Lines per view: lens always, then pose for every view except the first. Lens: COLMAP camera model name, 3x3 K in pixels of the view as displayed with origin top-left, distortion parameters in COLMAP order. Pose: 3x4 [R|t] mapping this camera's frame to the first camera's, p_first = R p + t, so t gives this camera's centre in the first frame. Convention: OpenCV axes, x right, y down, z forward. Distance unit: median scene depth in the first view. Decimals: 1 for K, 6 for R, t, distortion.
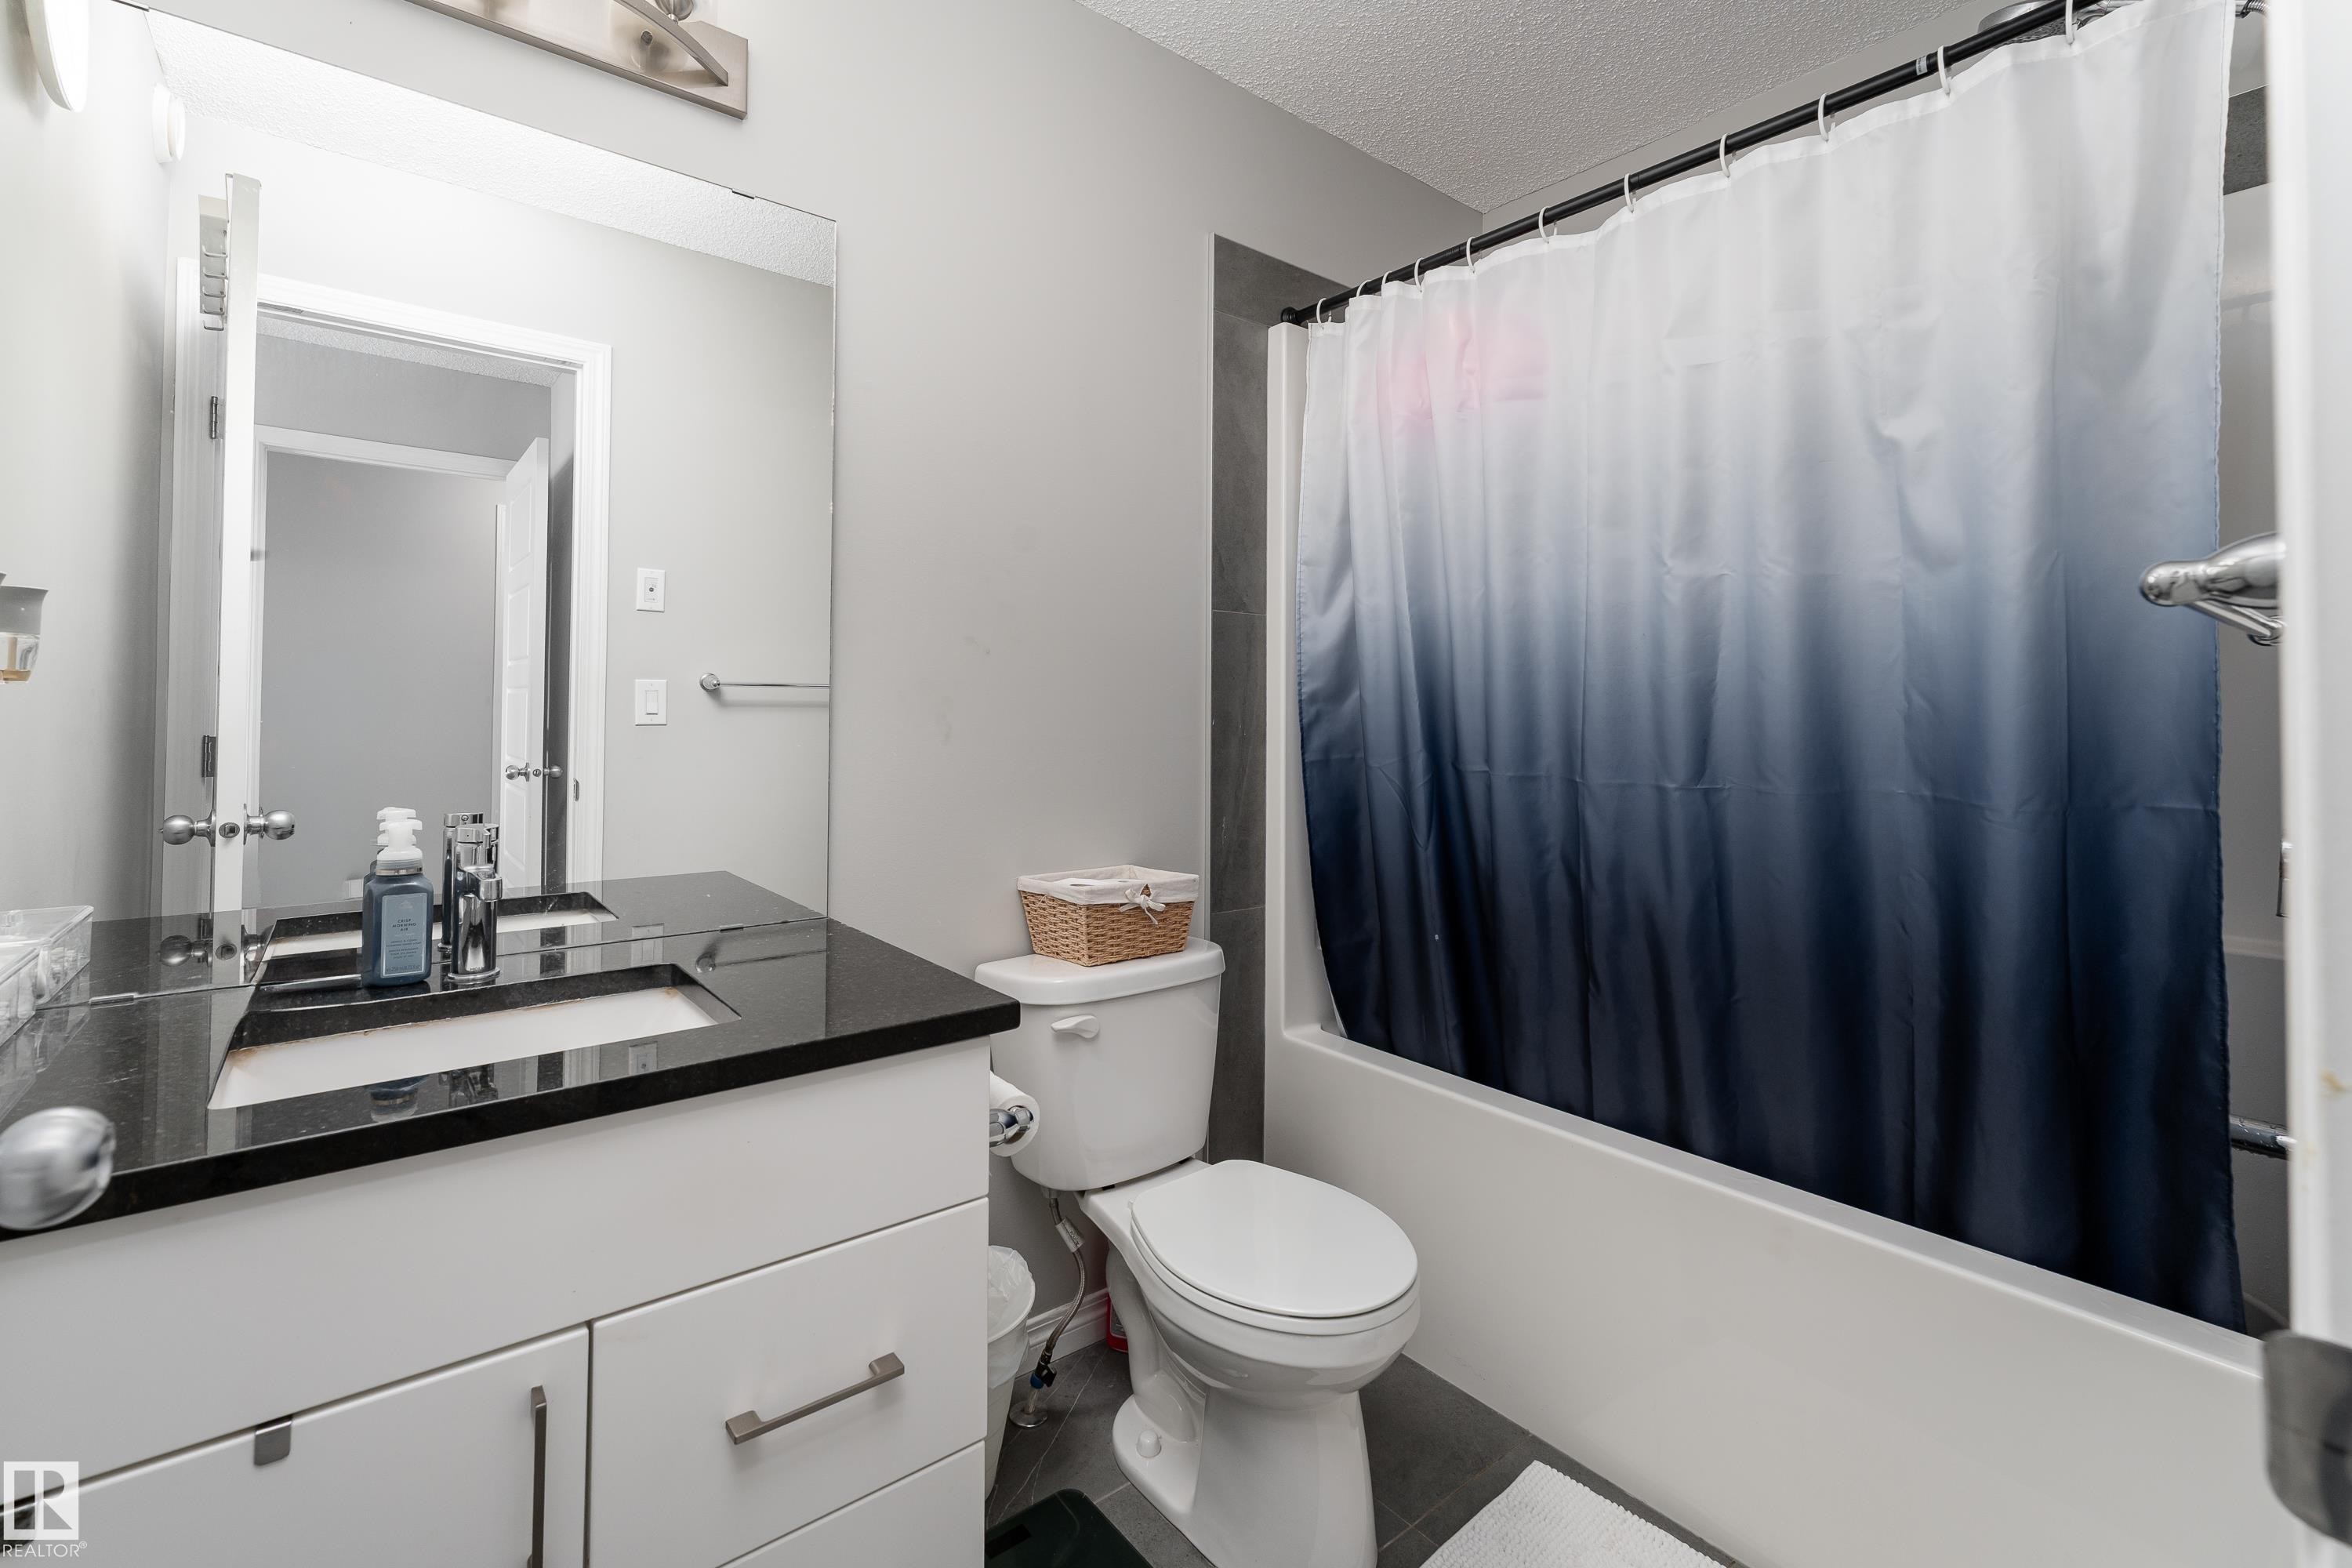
lens RADIAL K [[1028.3, 0, 1172.4], [0, 1028.3, 696.8], [0, 0, 1]] dist [0.000388, 0.000047]
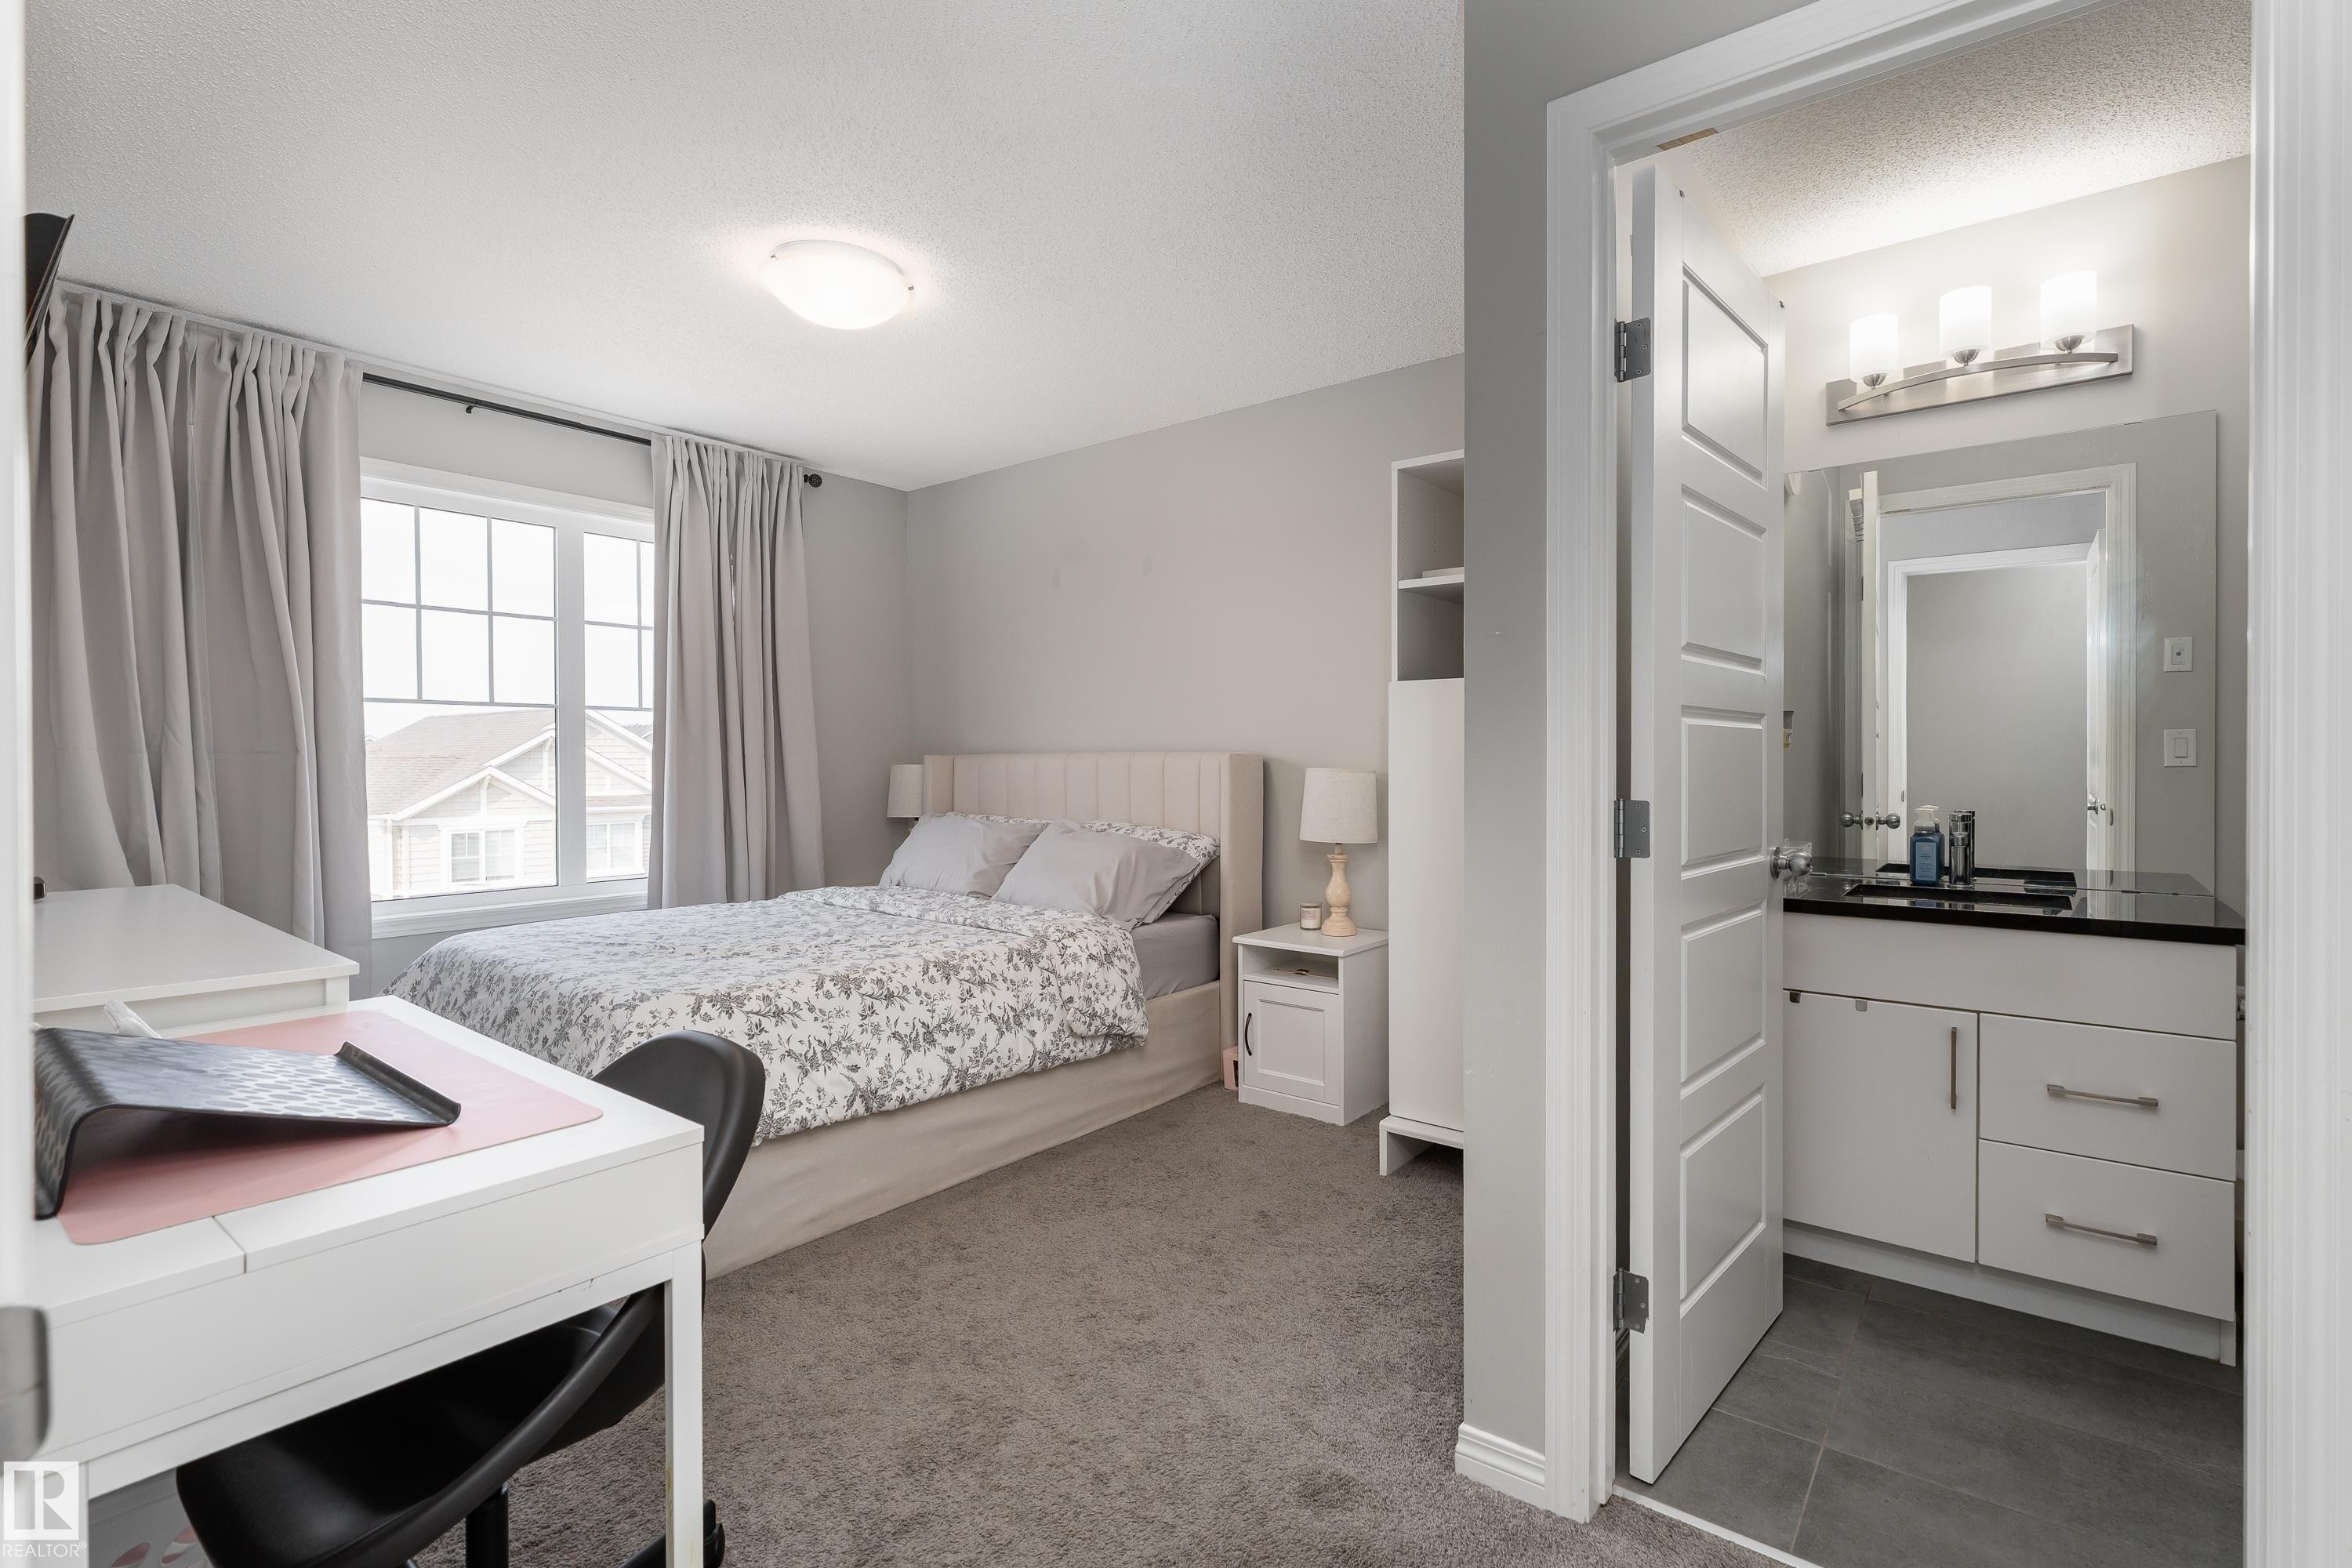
lens RADIAL K [[1055.9, 0, 1216.8], [0, 1055.9, 776.2], [0, 0, 1]] dist [0.001594, 0.000187]
pose [[0.245452, 0.006378, -0.969388, 0.667200], [0.022556, 0.999670, 0.012288, -0.003517], [0.969146, -0.024882, 0.245228, -0.632444]]
